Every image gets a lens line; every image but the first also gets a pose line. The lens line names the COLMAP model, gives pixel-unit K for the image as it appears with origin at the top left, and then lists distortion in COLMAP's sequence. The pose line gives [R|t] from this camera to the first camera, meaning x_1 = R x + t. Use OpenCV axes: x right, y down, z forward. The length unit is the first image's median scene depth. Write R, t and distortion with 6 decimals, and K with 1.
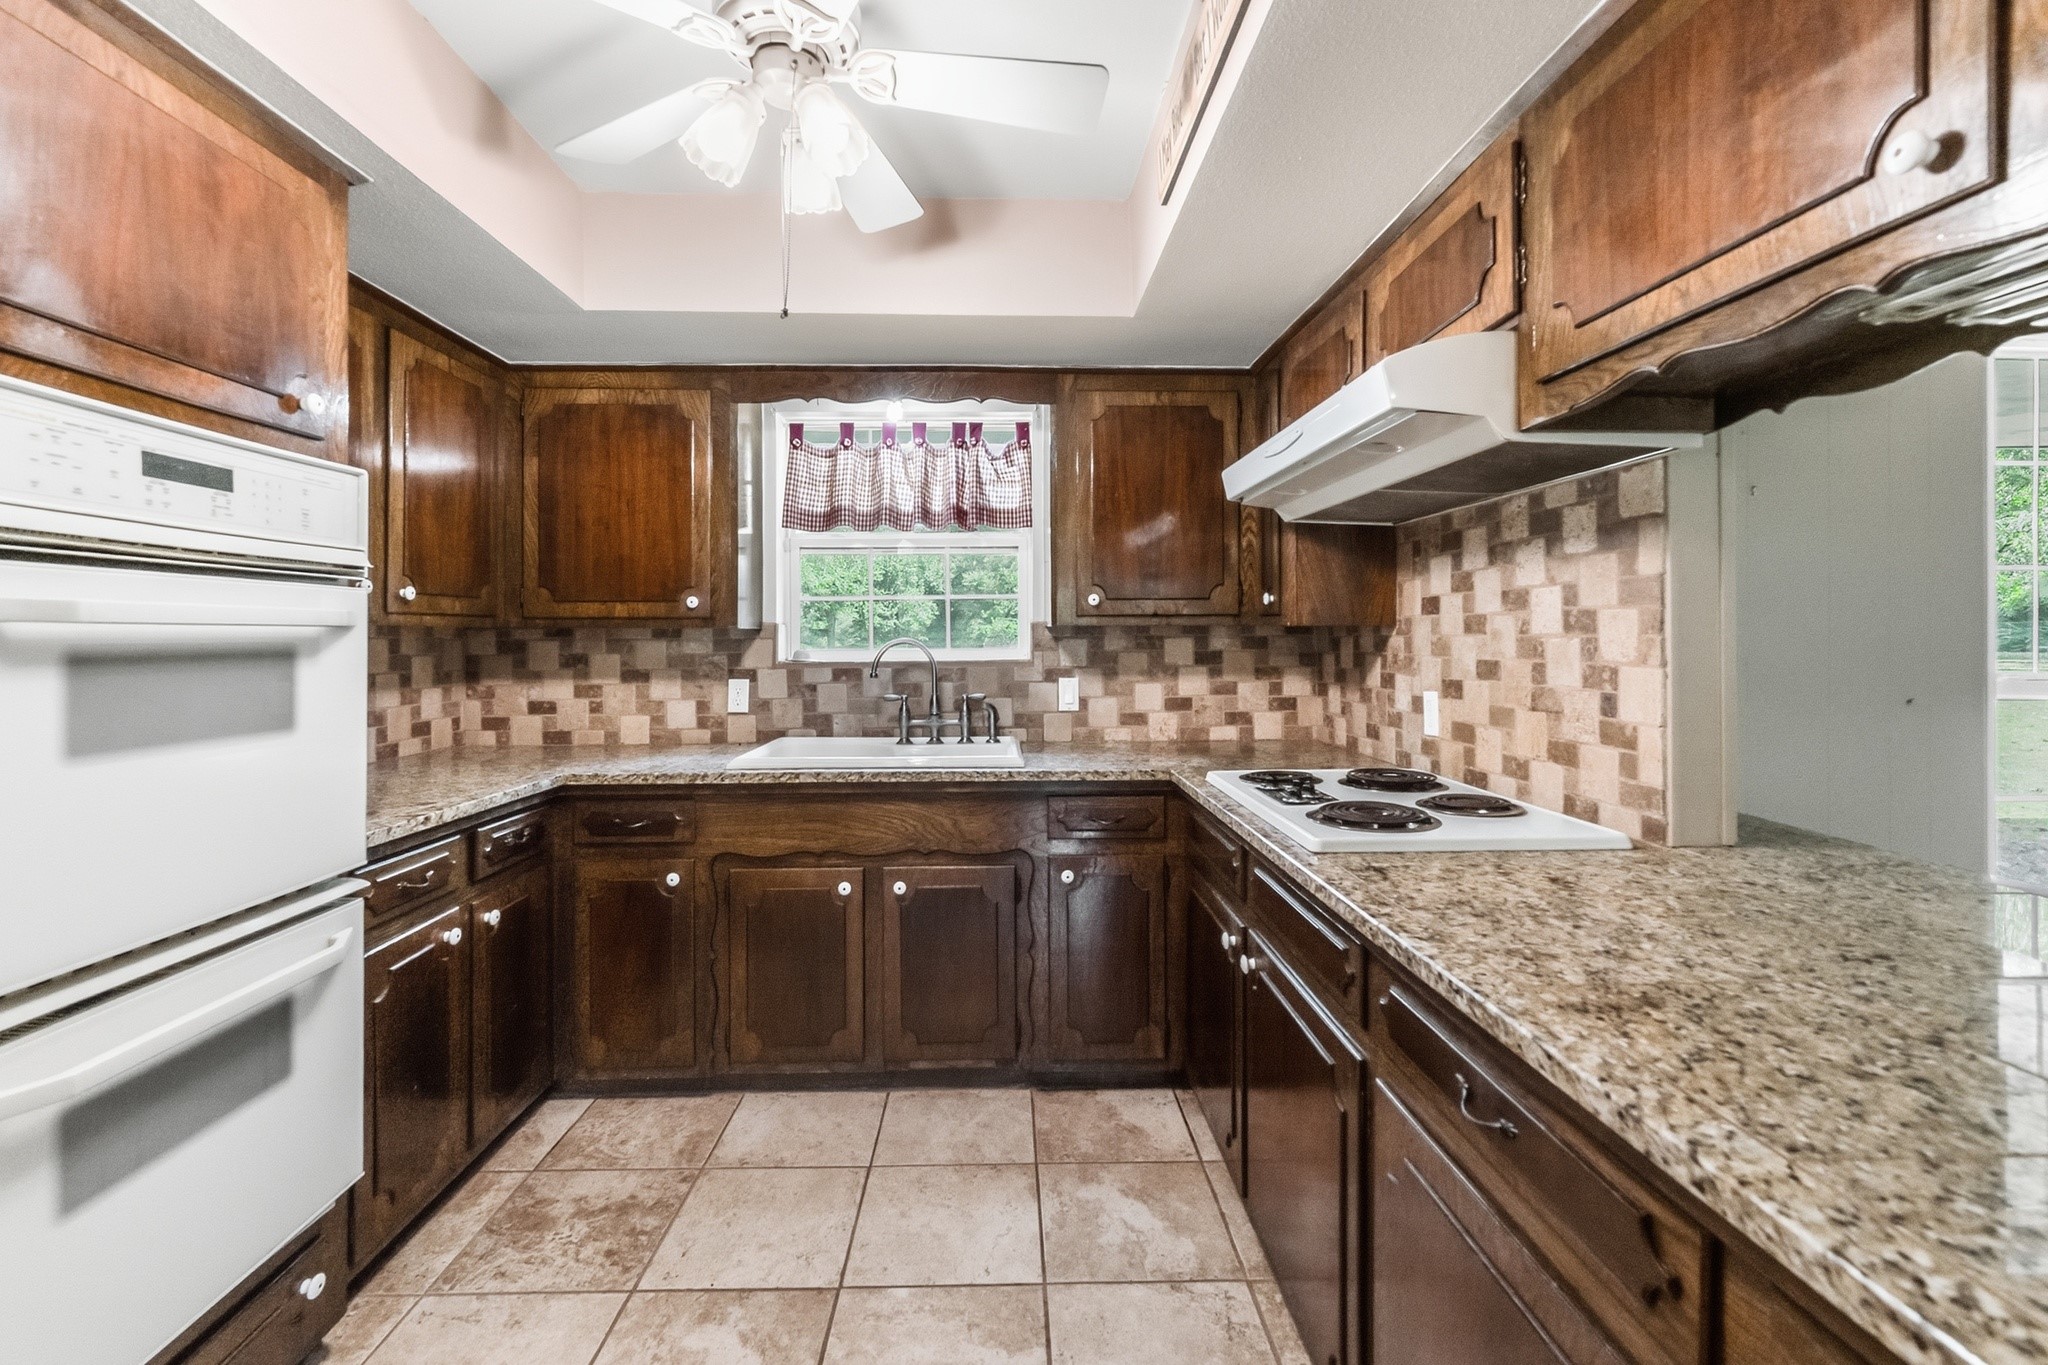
lens RADIAL K [[887.2, 0, 1023.1], [0, 887.2, 627.7], [0, 0, 1]] dist [0.003224, -0.000007]
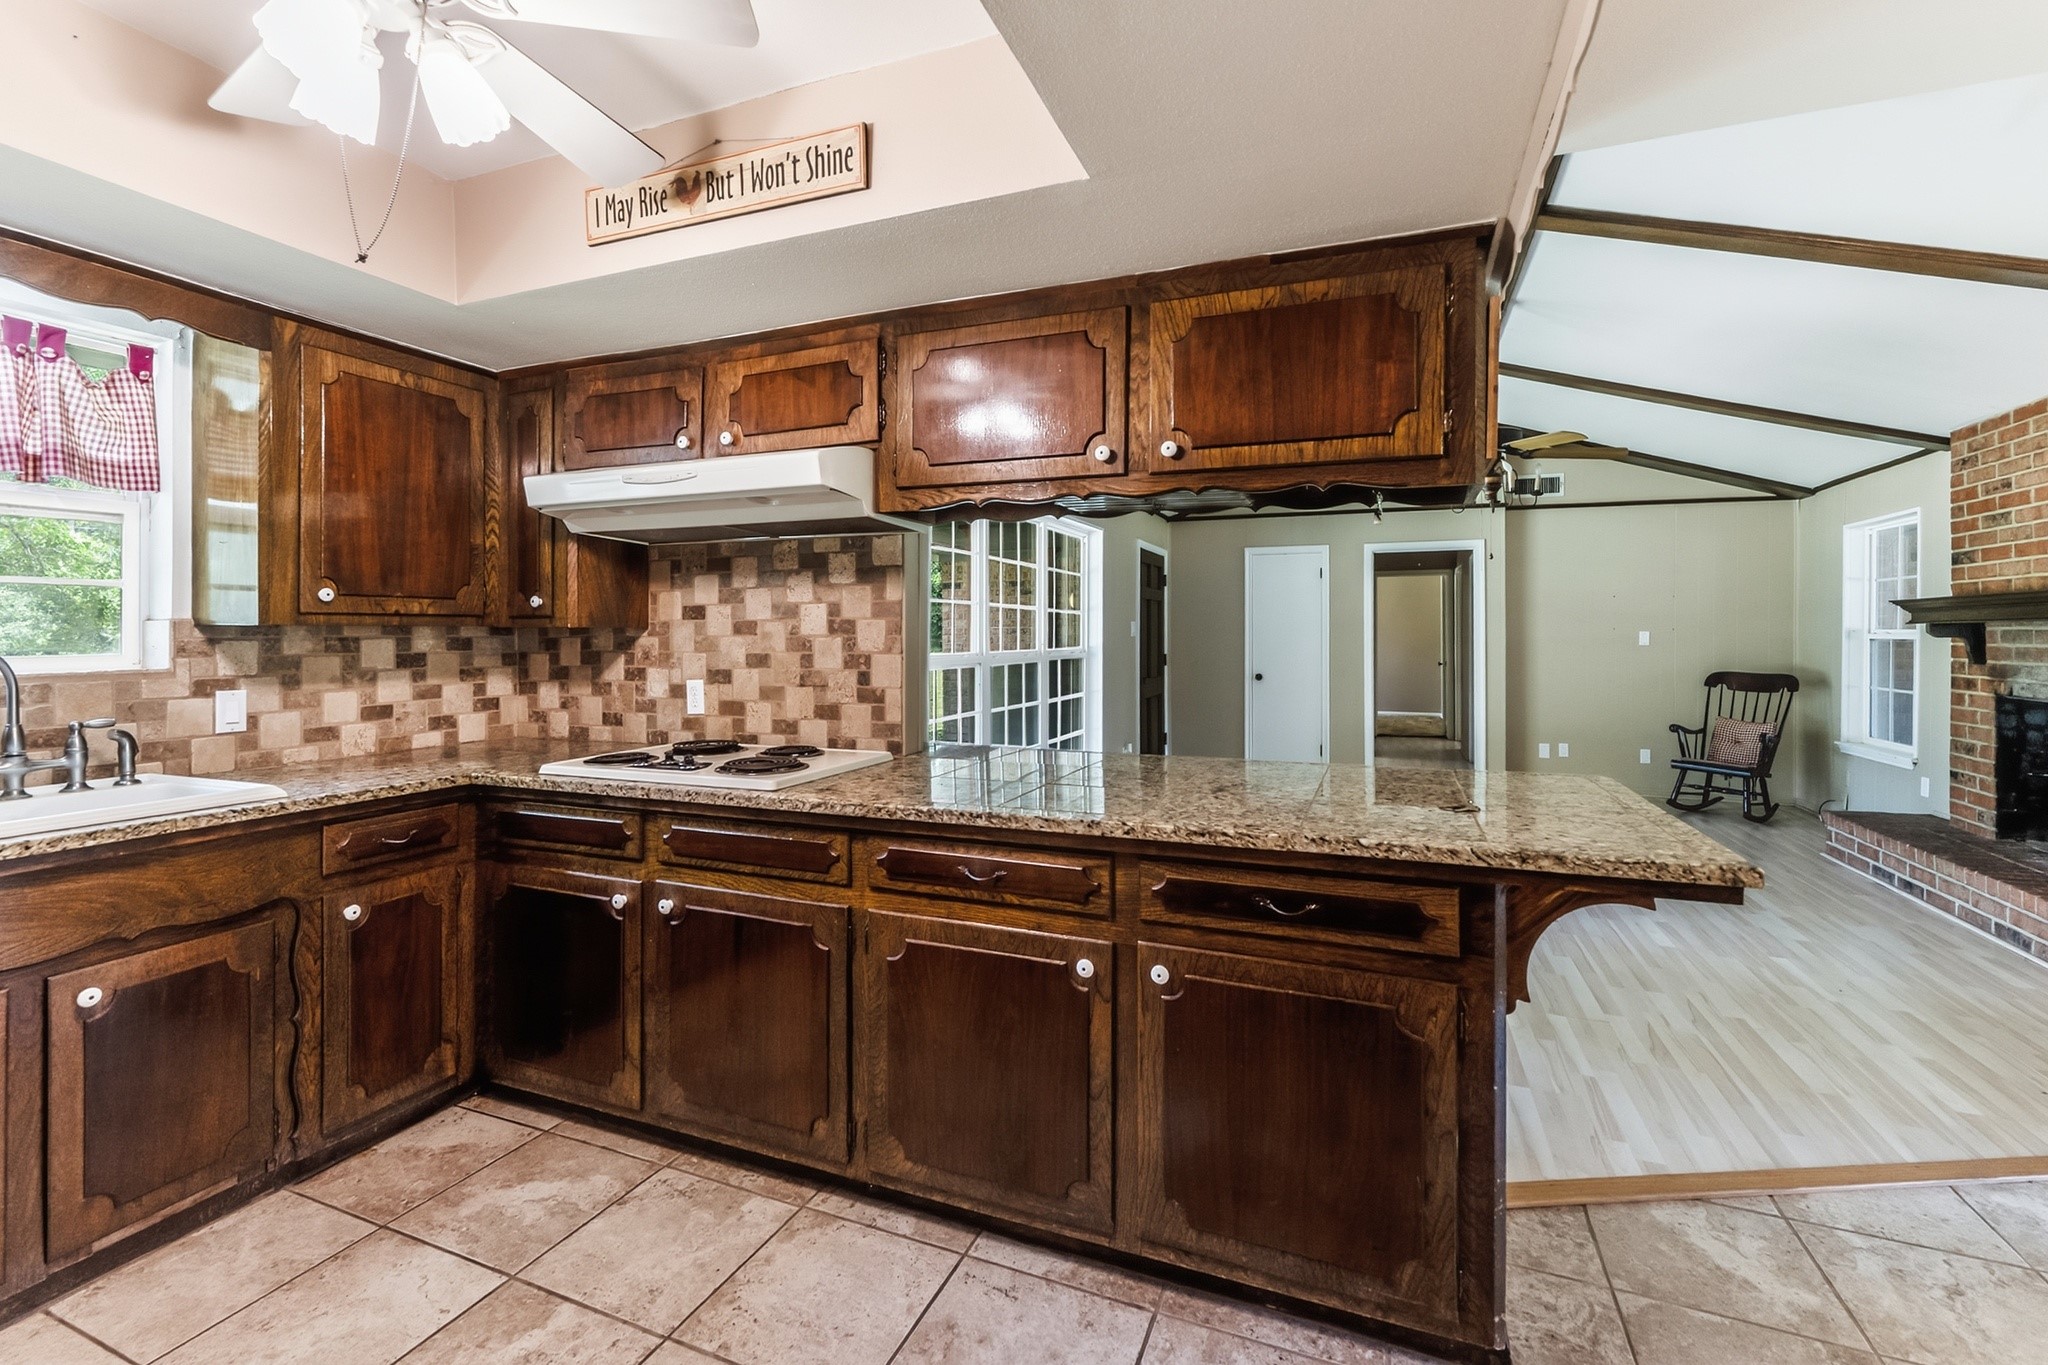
lens RADIAL K [[887.2, 0, 1023.1], [0, 887.2, 627.7], [0, 0, 1]] dist [0.003224, -0.000007]
pose [[0.408693, 0.008759, 0.912630, -0.479812], [-0.006457, 0.999957, -0.006706, 0.002041], [-0.912649, -0.003152, 0.408732, 0.042070]]
